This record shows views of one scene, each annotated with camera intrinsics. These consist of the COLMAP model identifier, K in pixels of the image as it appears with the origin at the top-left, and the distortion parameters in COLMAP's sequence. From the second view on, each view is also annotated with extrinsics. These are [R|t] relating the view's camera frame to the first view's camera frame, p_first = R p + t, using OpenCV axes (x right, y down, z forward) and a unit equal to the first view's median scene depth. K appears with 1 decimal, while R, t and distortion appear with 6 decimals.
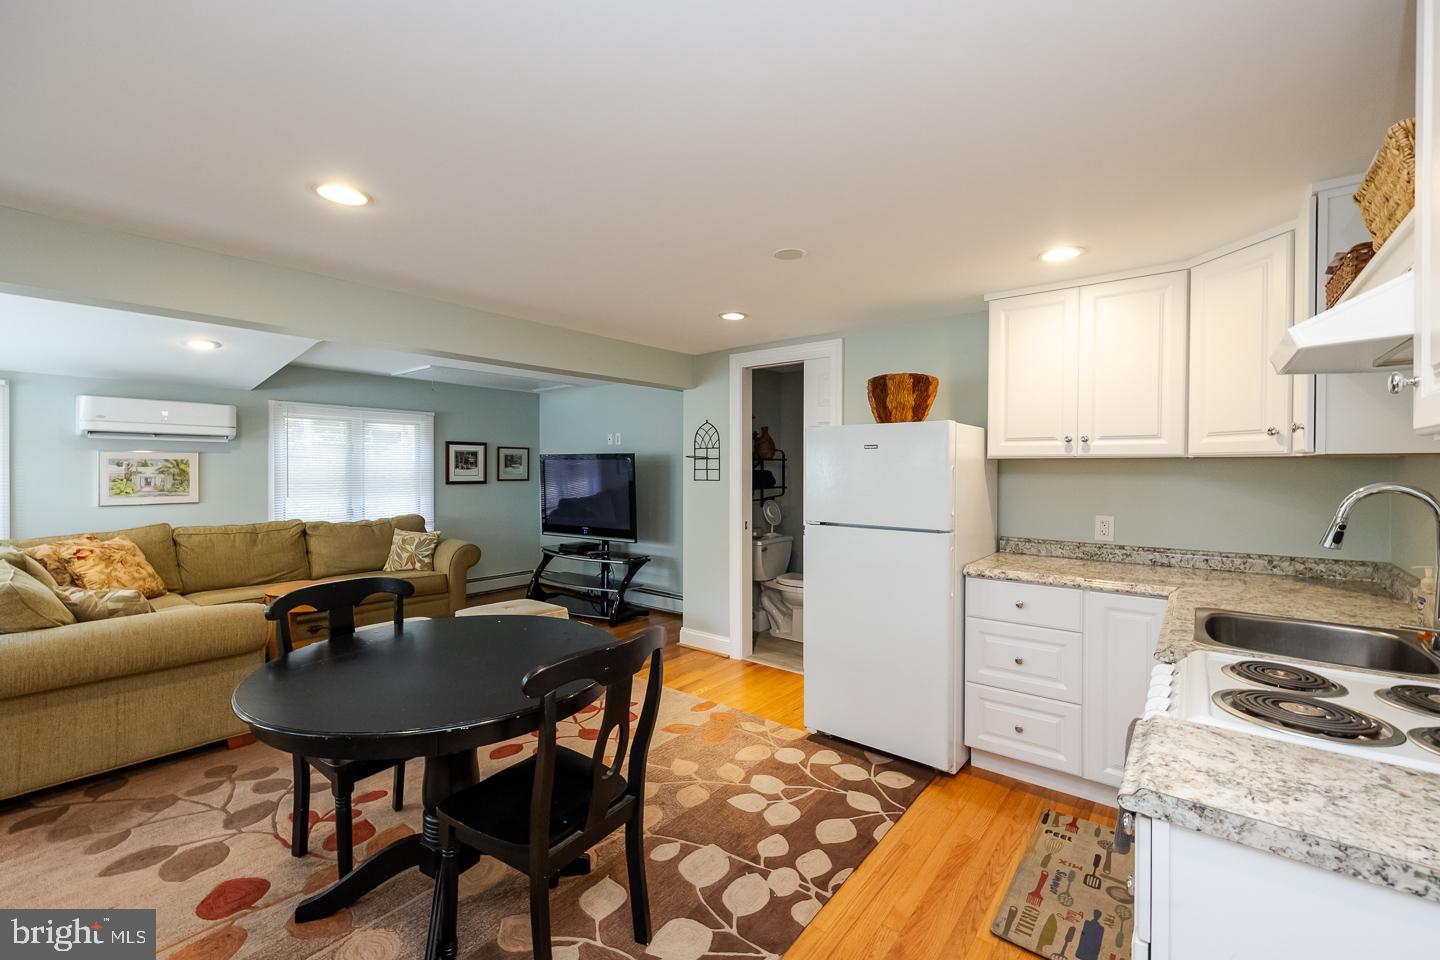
lens RADIAL K [[592.5, 0, 715.8], [0, 592.5, 474.5], [0, 0, 1]] dist [-0.001438, -0.000055]
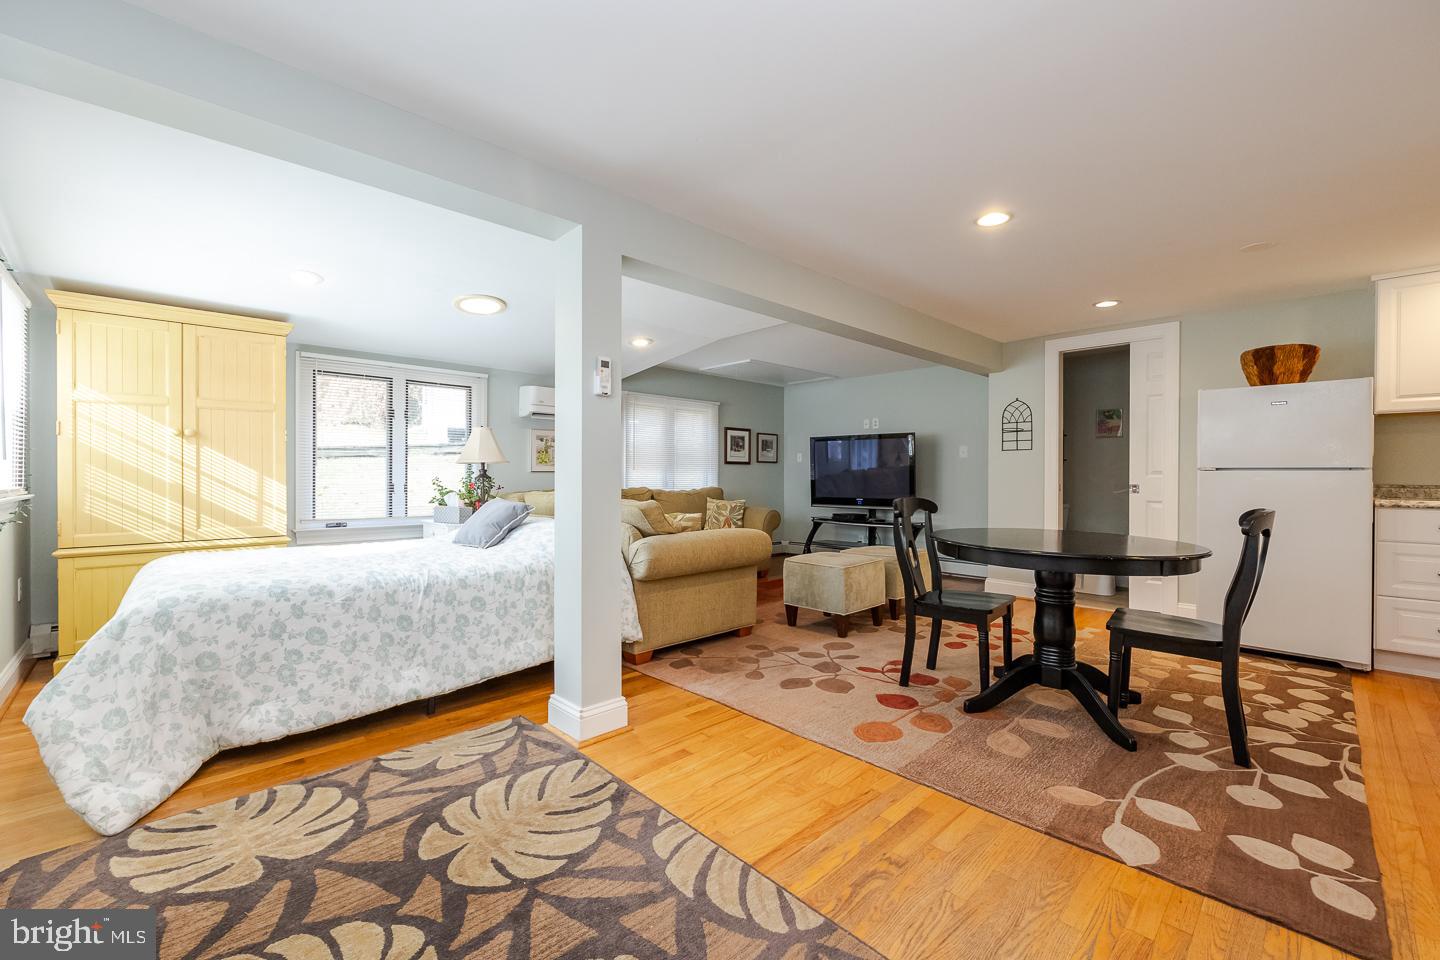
lens RADIAL K [[587.7, 0, 709.9], [0, 587.7, 477.3], [0, 0, 1]] dist [-0.001466, -0.000329]
pose [[0.991233, -0.000582, -0.132121, -0.462485], [-0.000264, 0.999980, -0.006391, 0.070937], [0.132122, 0.006370, 0.991213, -0.219486]]
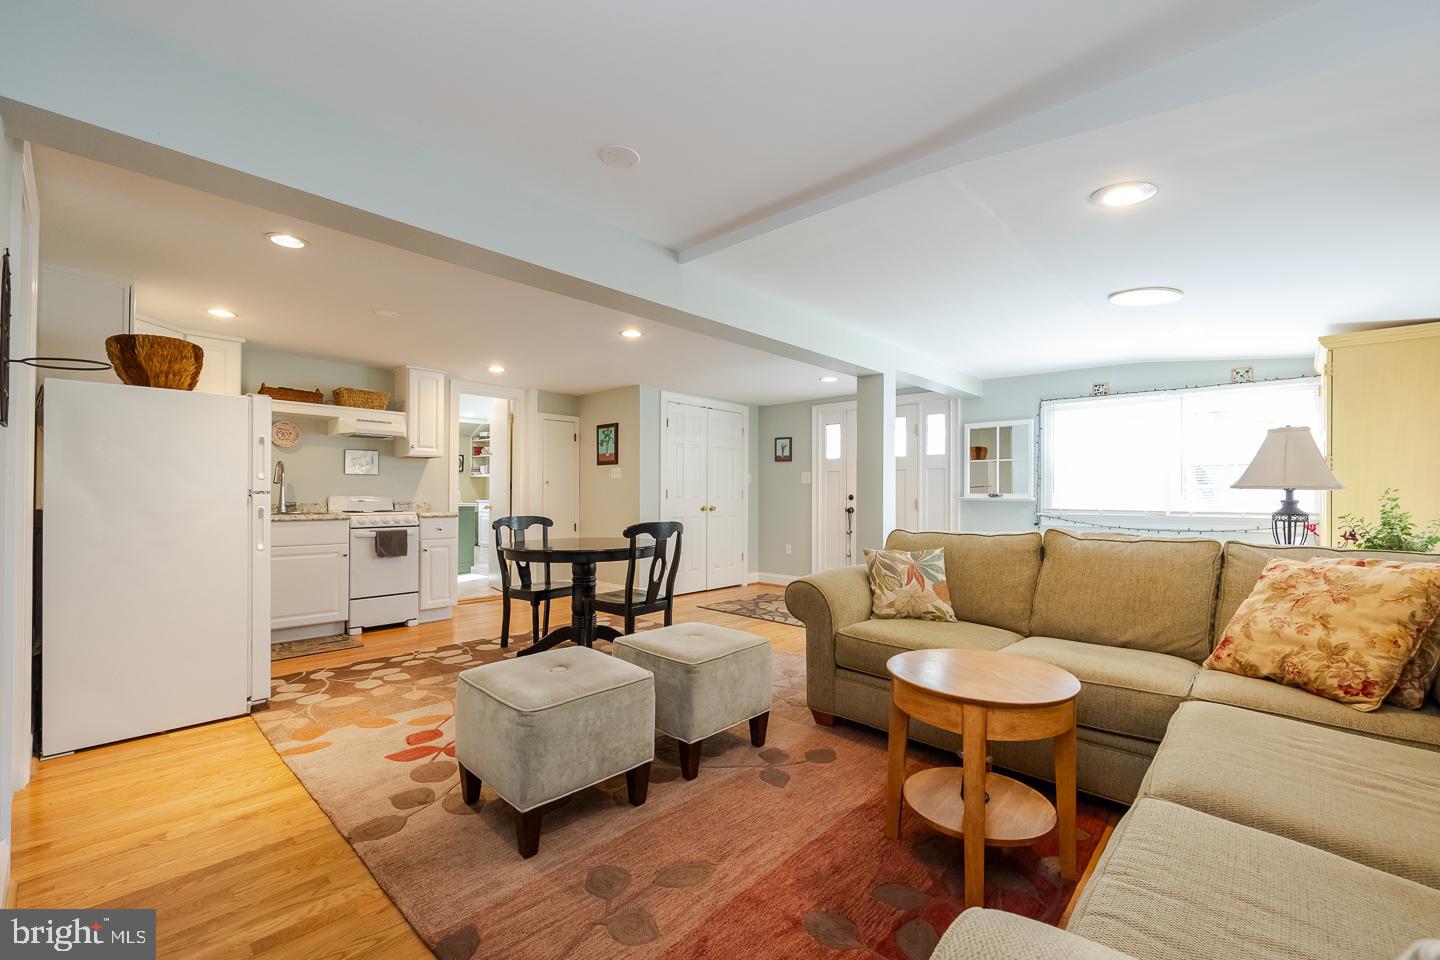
lens RADIAL K [[597.6, 0, 724.1], [0, 597.6, 491.8], [0, 0, 1]] dist [-0.000055, 0.000132]
pose [[-0.998186, -0.008148, 0.059646, -0.455895], [-0.007505, 0.999911, 0.010990, 0.041834], [-0.059730, 0.010522, -0.998159, 1.327550]]
